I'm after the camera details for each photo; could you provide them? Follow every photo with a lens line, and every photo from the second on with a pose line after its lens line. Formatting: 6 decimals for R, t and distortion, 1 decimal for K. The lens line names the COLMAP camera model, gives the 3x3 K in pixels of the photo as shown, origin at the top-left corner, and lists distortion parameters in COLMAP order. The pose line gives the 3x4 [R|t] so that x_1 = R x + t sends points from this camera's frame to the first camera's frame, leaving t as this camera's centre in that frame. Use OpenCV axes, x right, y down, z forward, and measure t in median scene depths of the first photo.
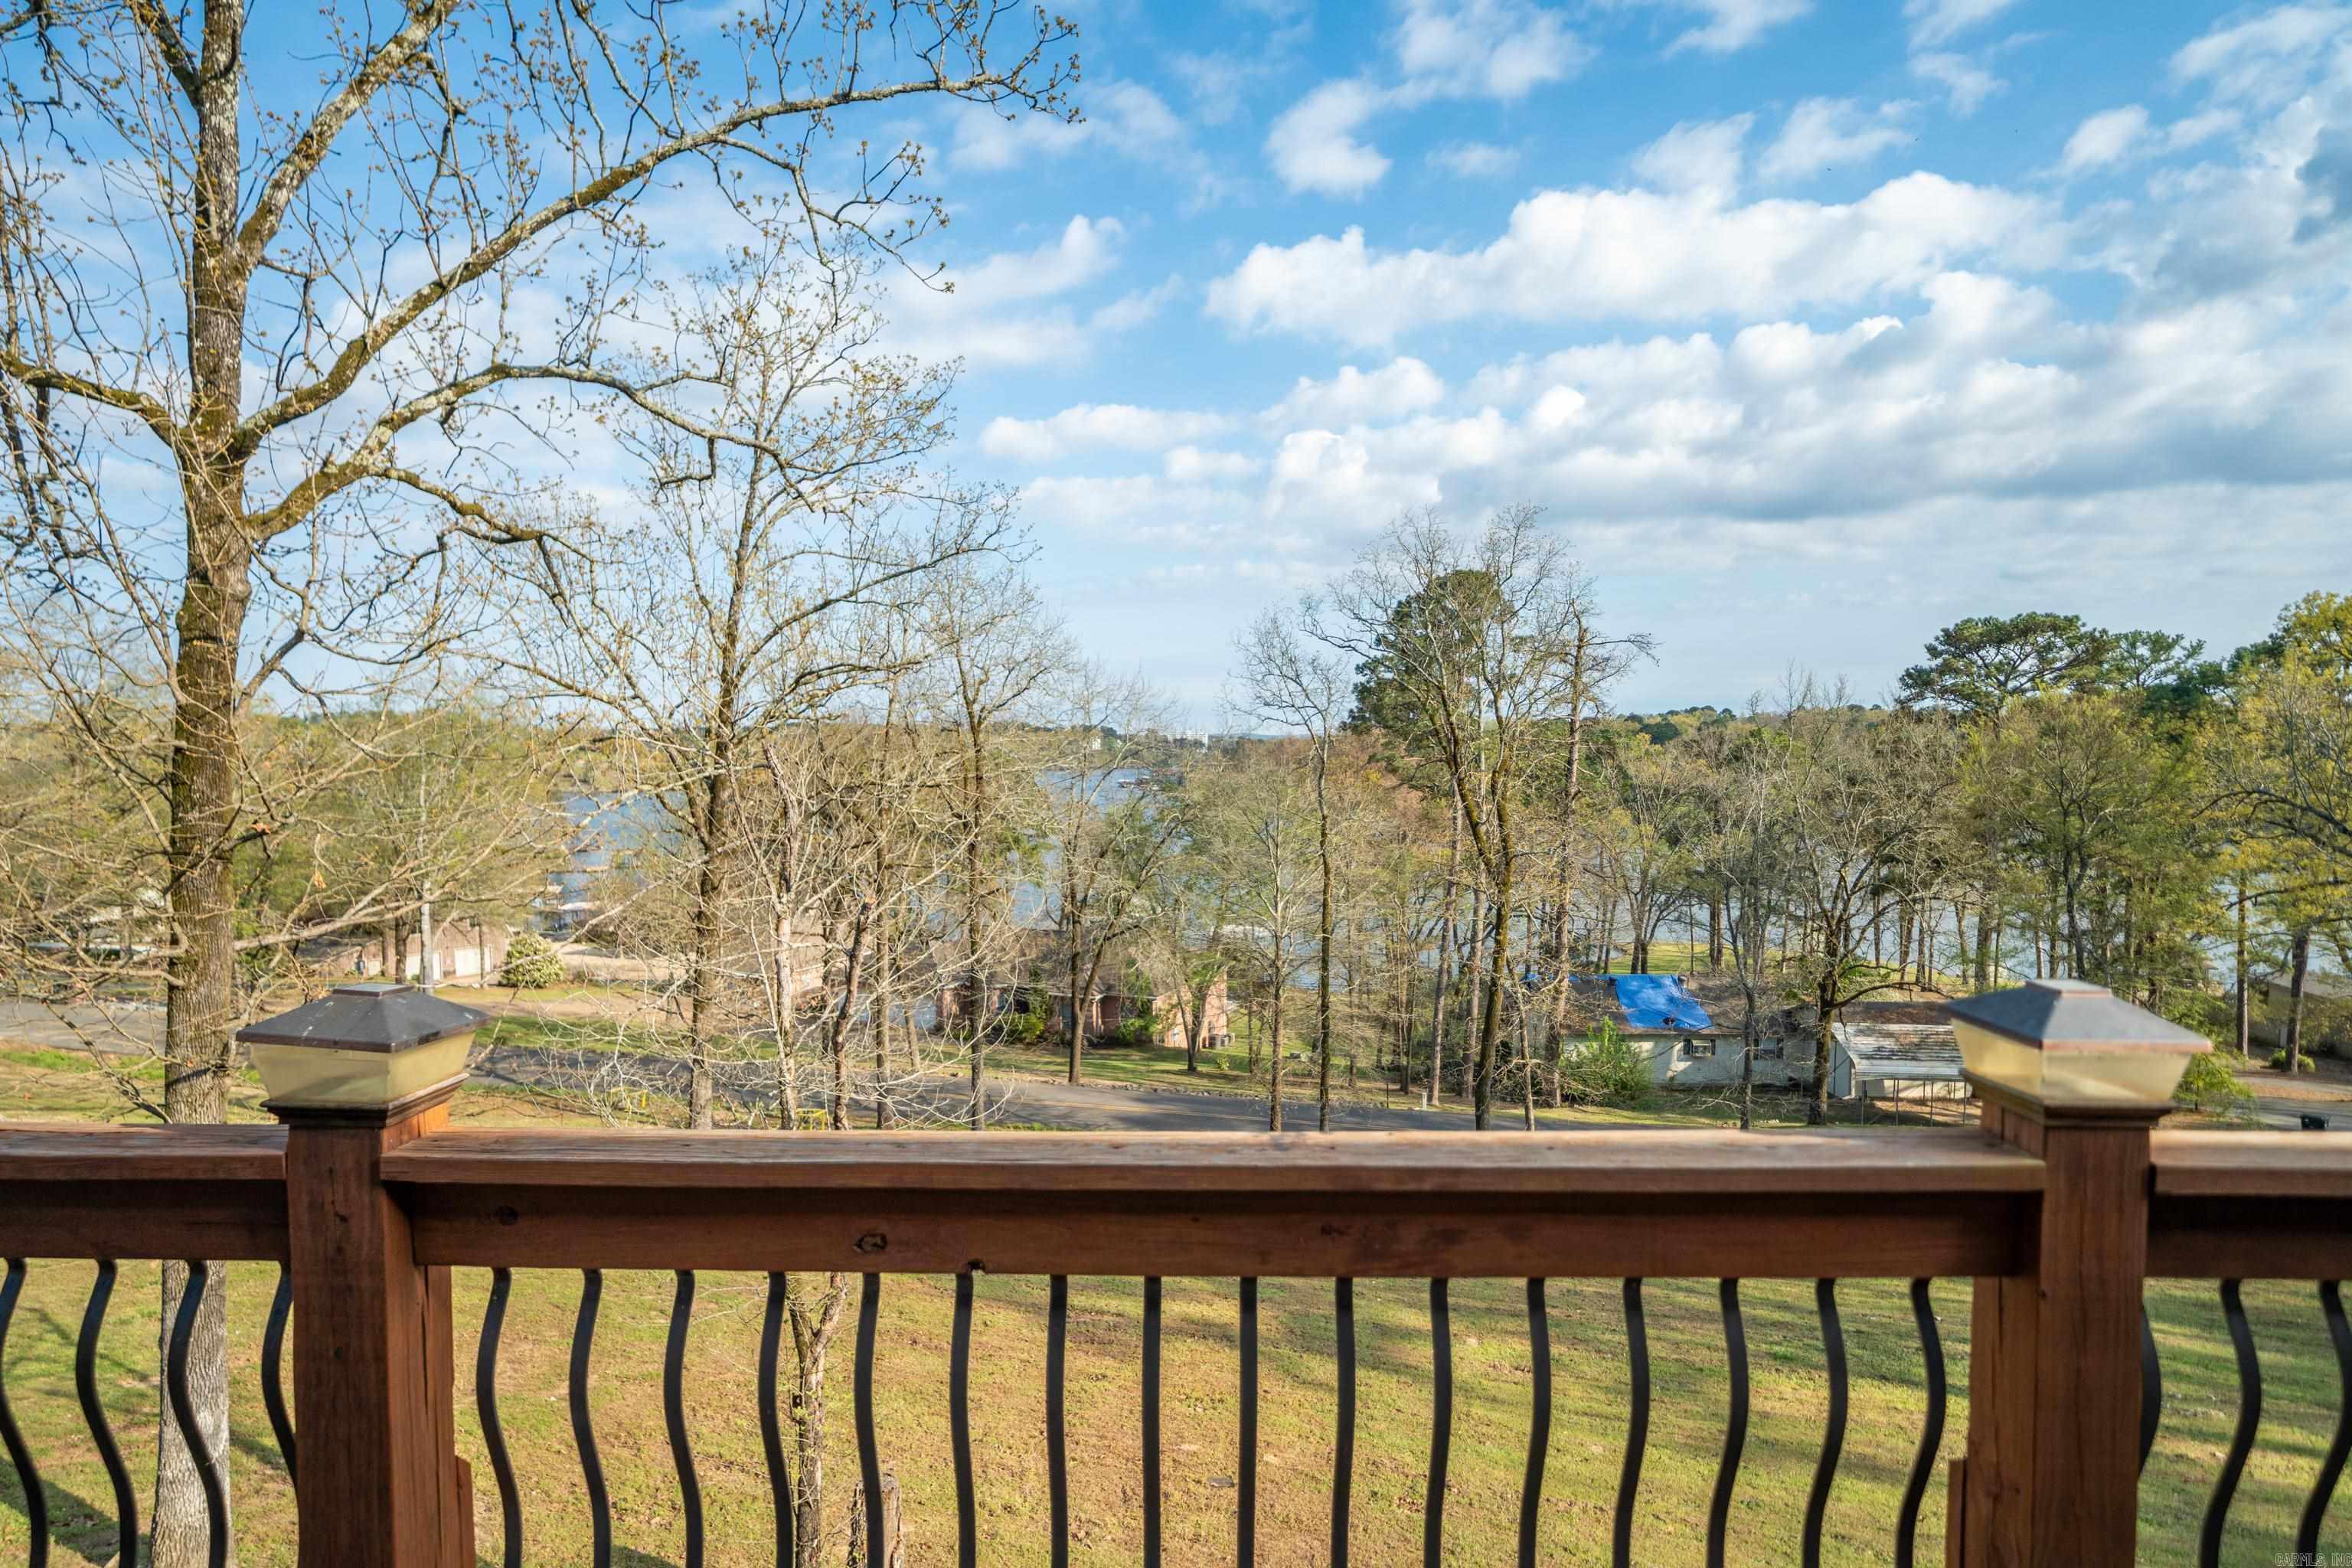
lens RADIAL K [[1198.2, 0, 1152.8], [0, 1198.2, 772.9], [0, 0, 1]] dist [-0.005456, 0.003068]
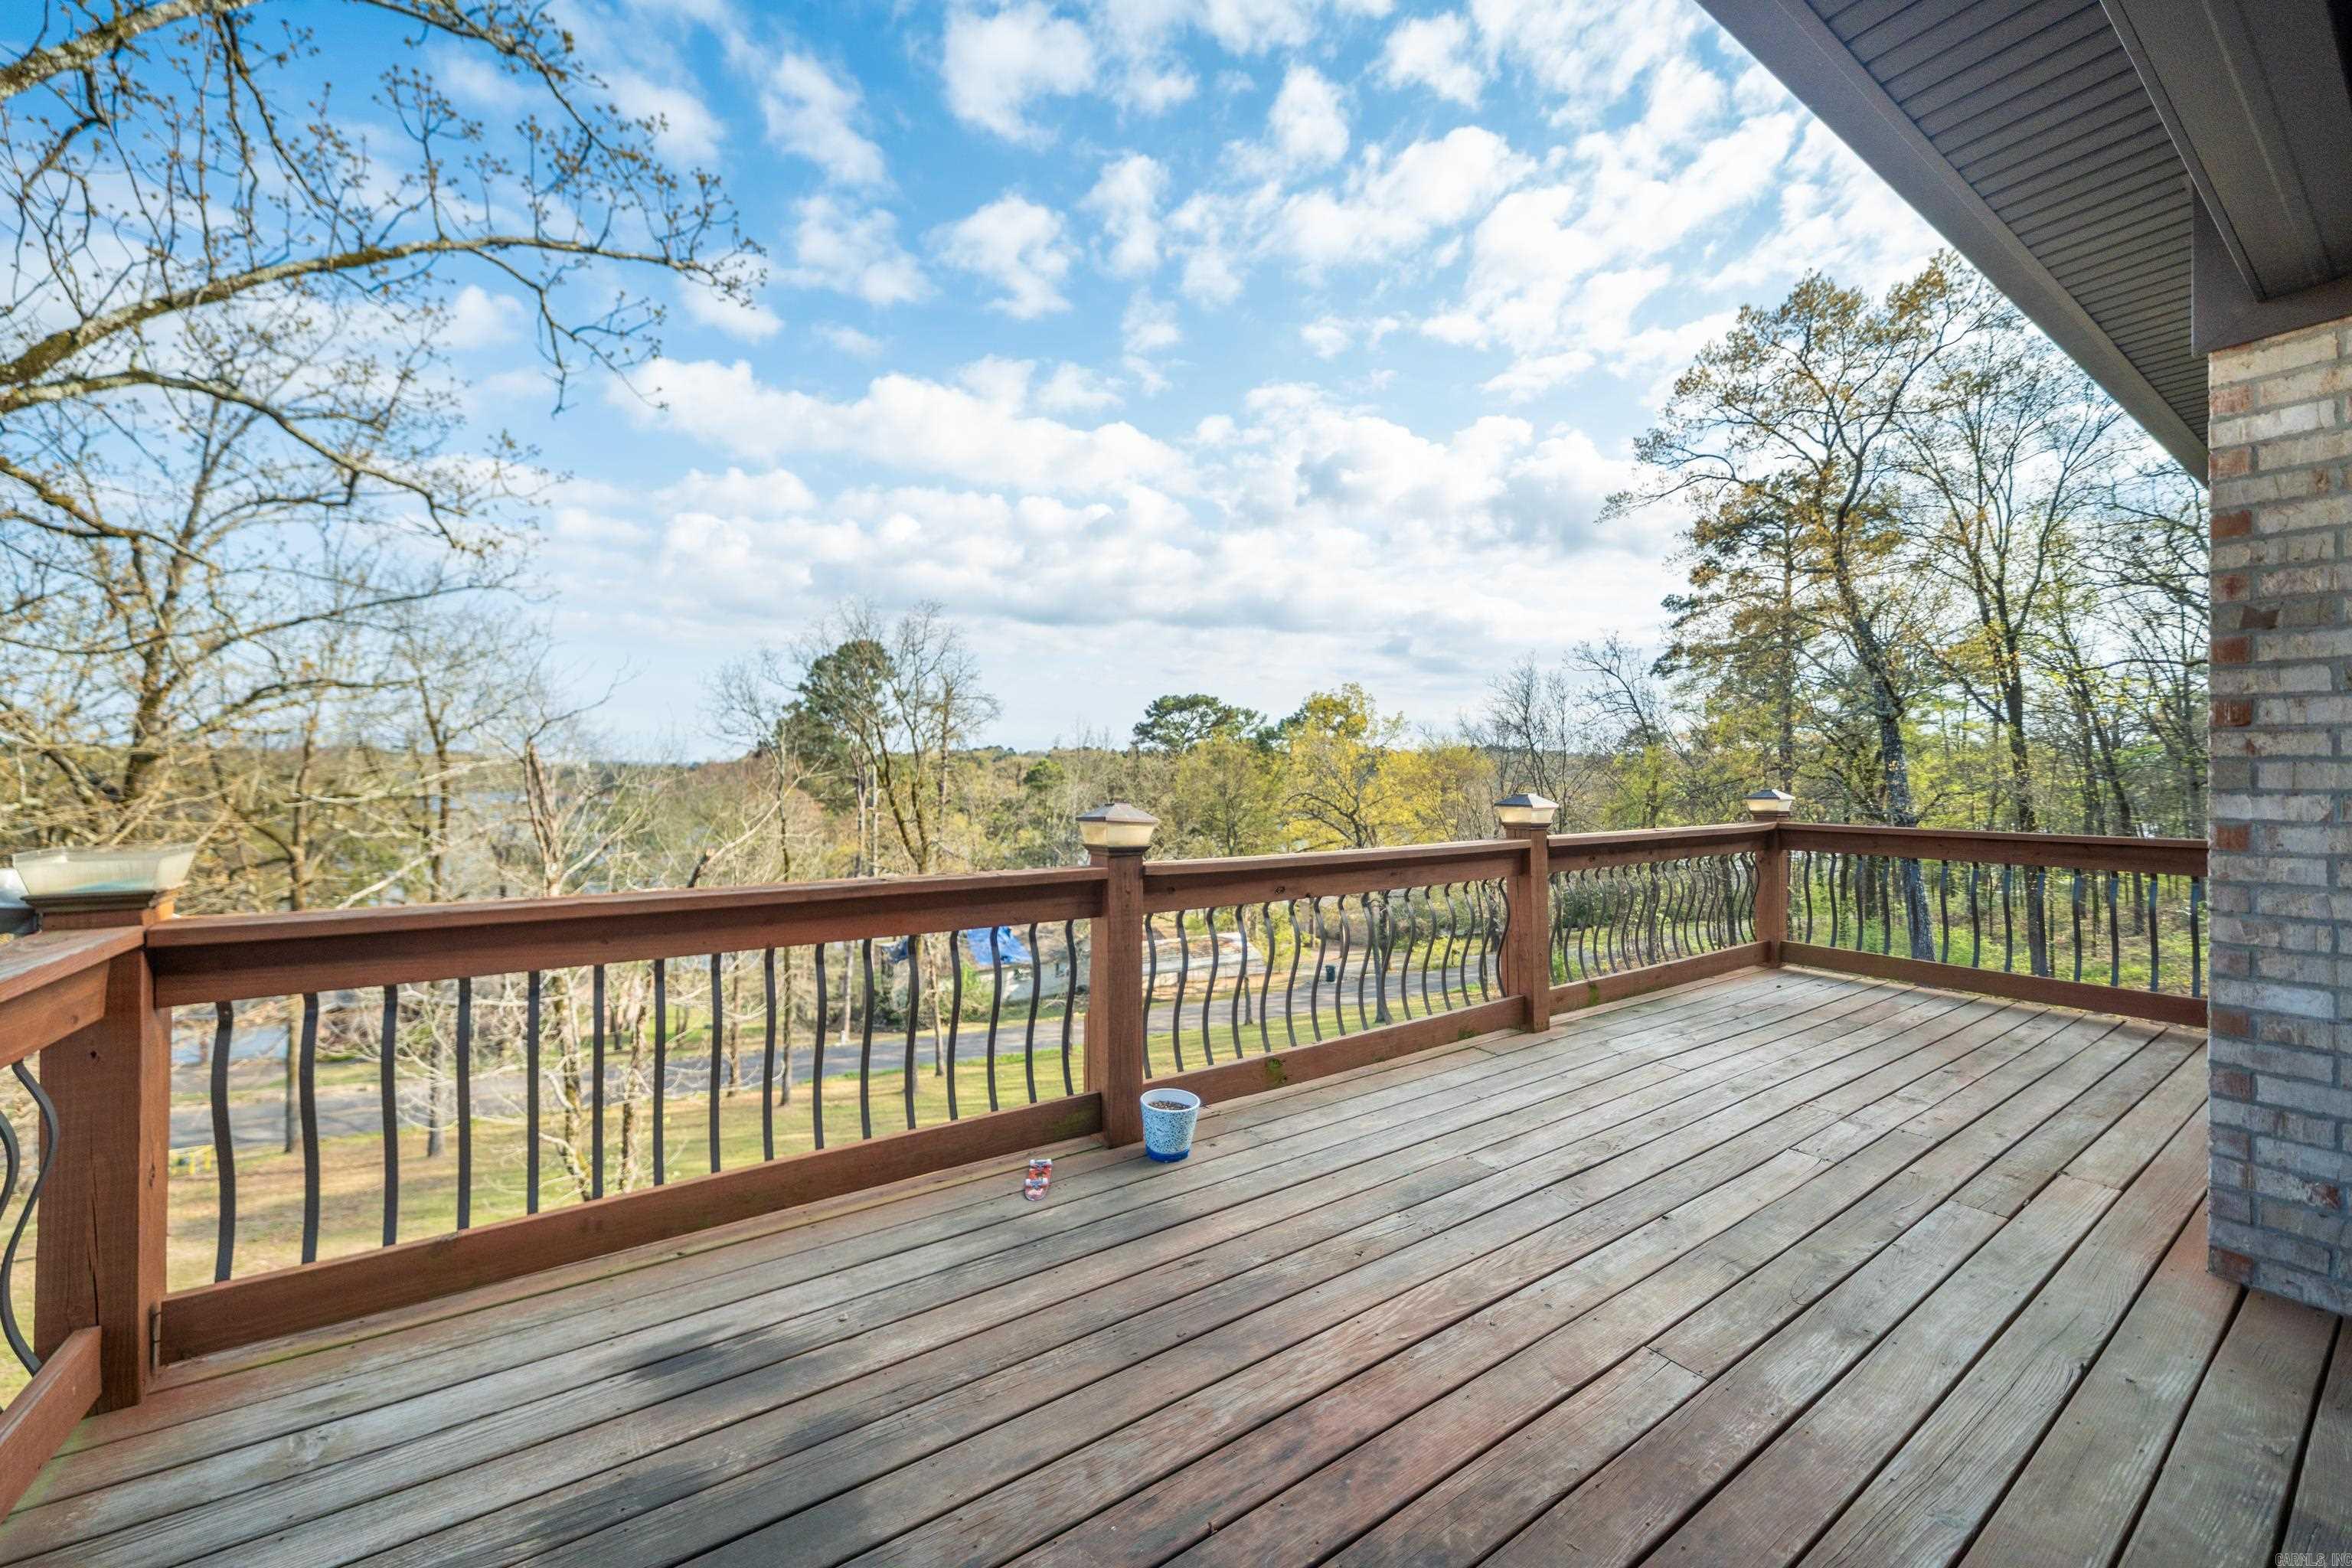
lens RADIAL K [[922.6, 0, 1132.3], [0, 922.6, 741.8], [0, 0, 1]] dist [-0.004157, -0.001040]
pose [[0.821961, 0.024904, 0.569000, -0.097929], [0.008189, 0.998423, -0.055529, 0.008431], [-0.569486, 0.050302, 0.820461, -0.035385]]
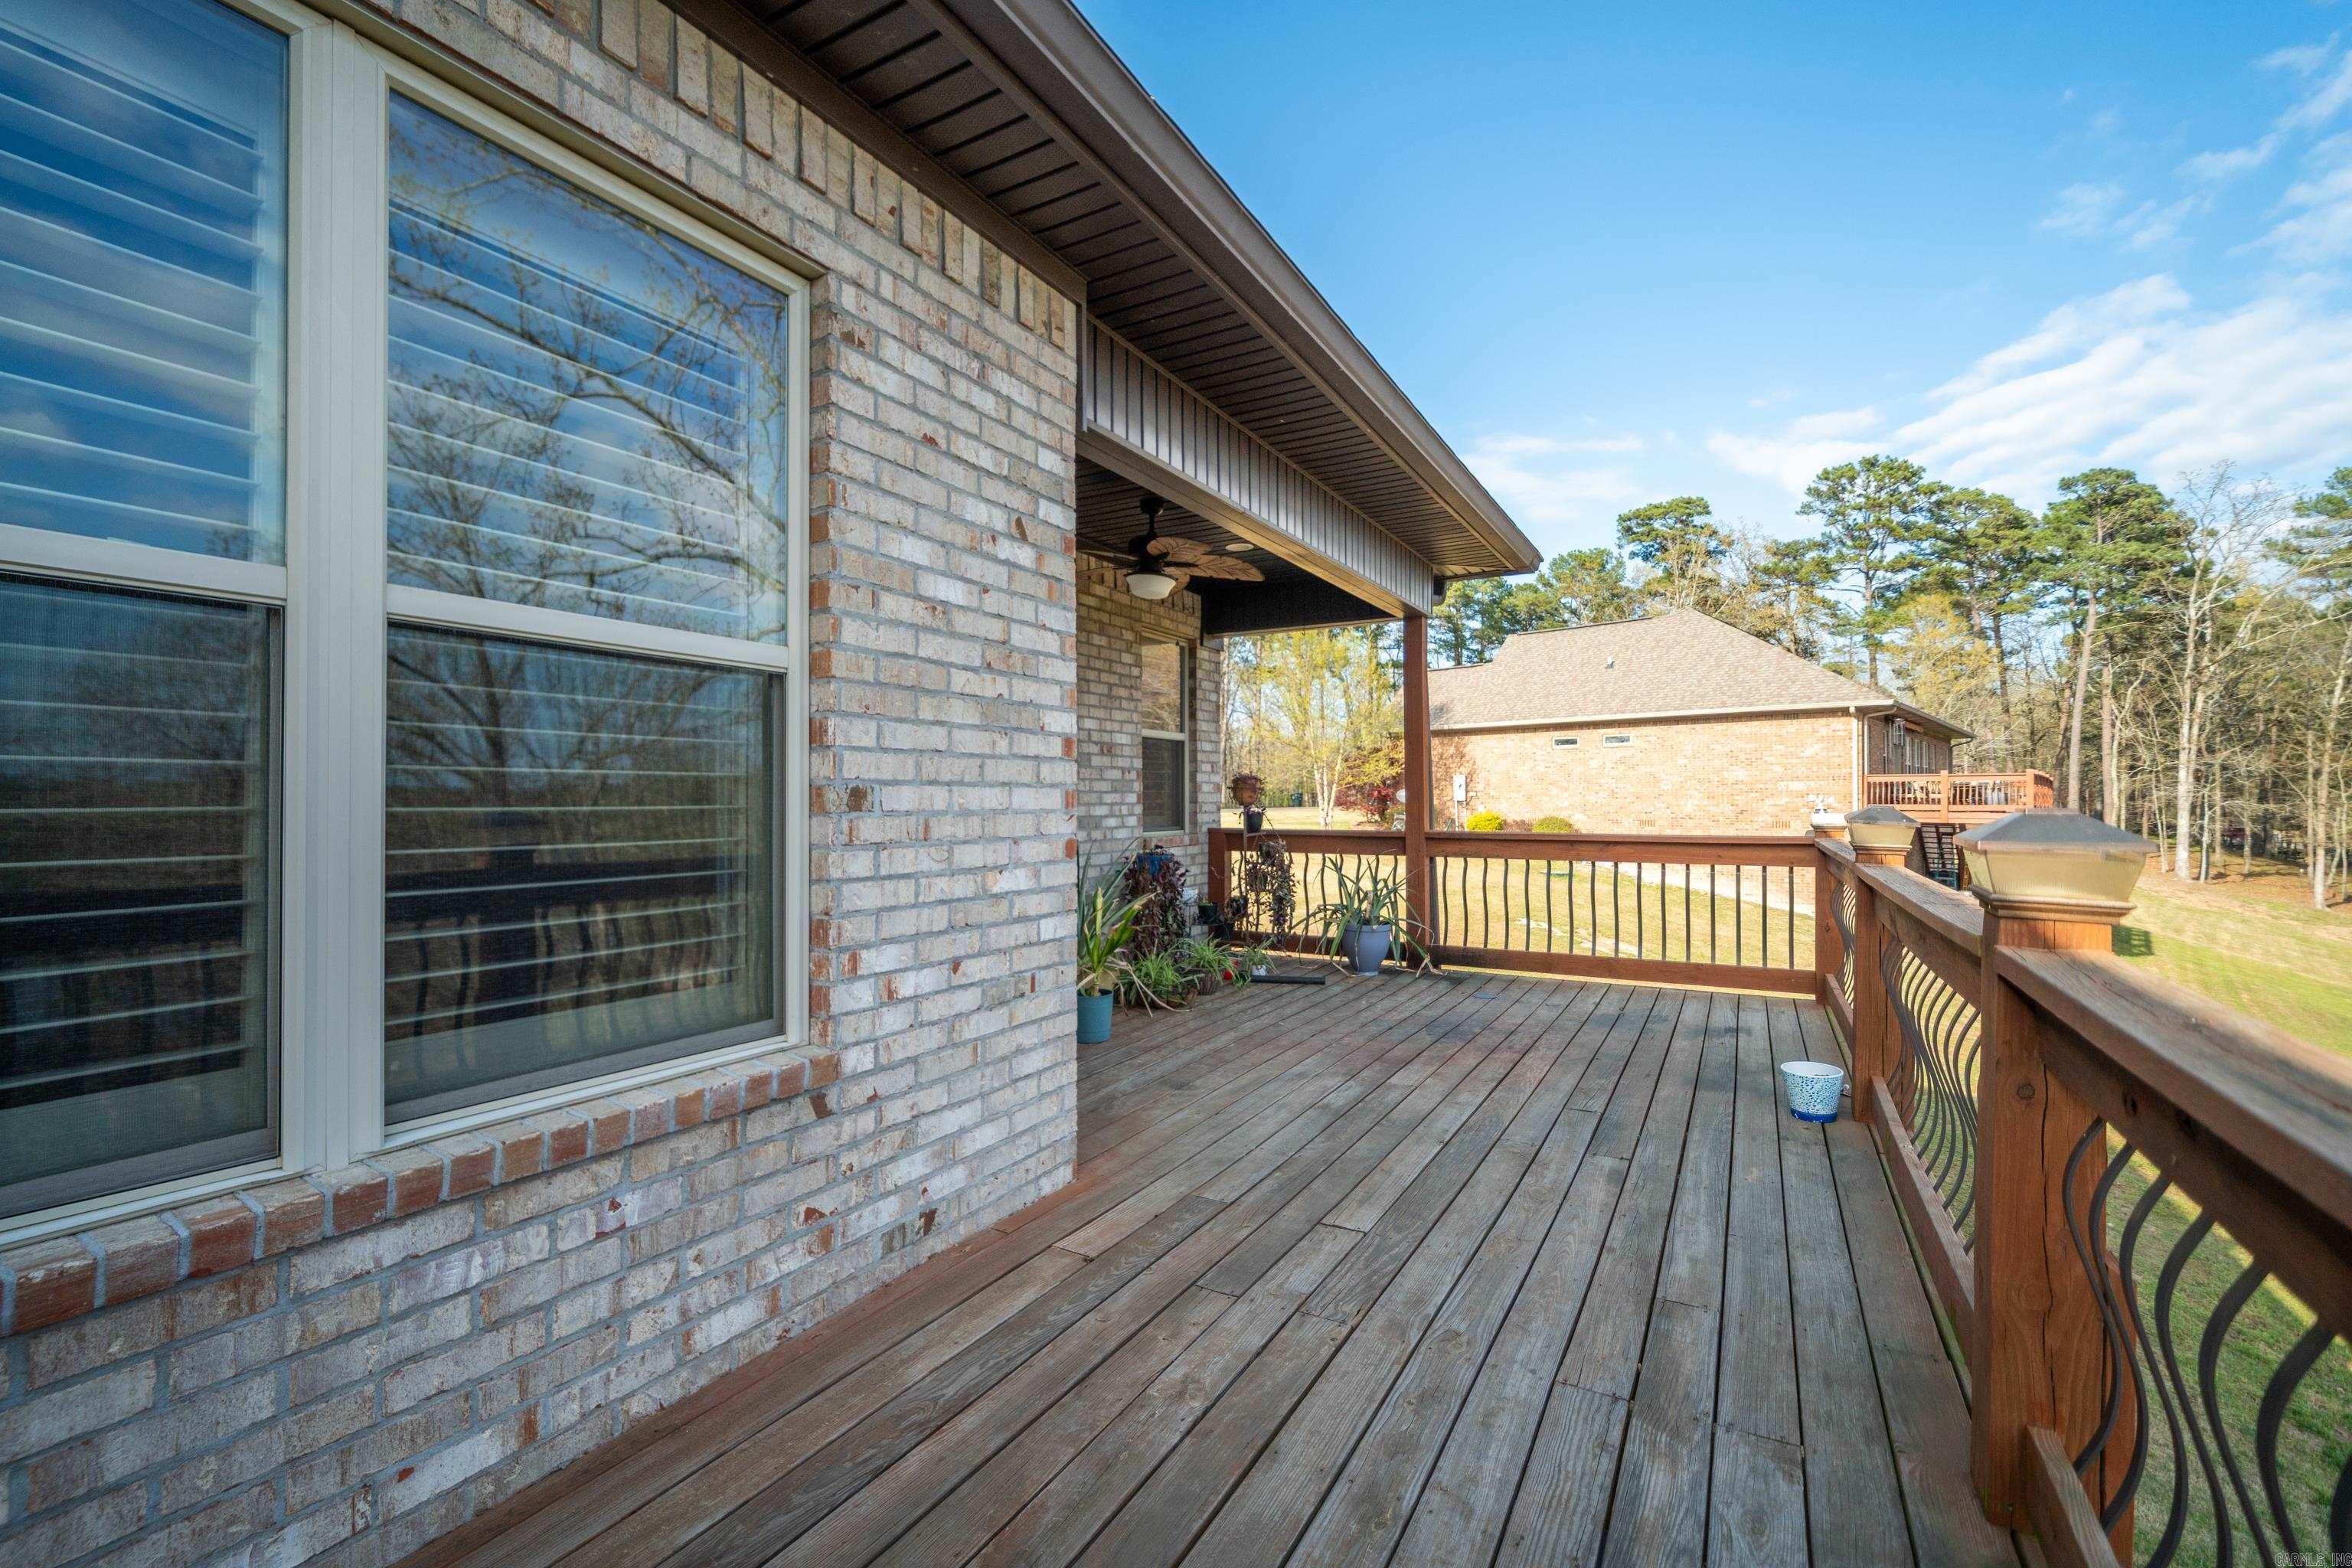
lens RADIAL K [[947.2, 0, 1173.5], [0, 947.2, 790.4], [0, 0, 1]] dist [0.003023, 0.000153]
pose [[-0.486056, 0.000045, -0.873928, 0.109275], [-0.018261, 0.999781, 0.010207, 0.007988], [0.873737, 0.020920, -0.485949, 0.036315]]
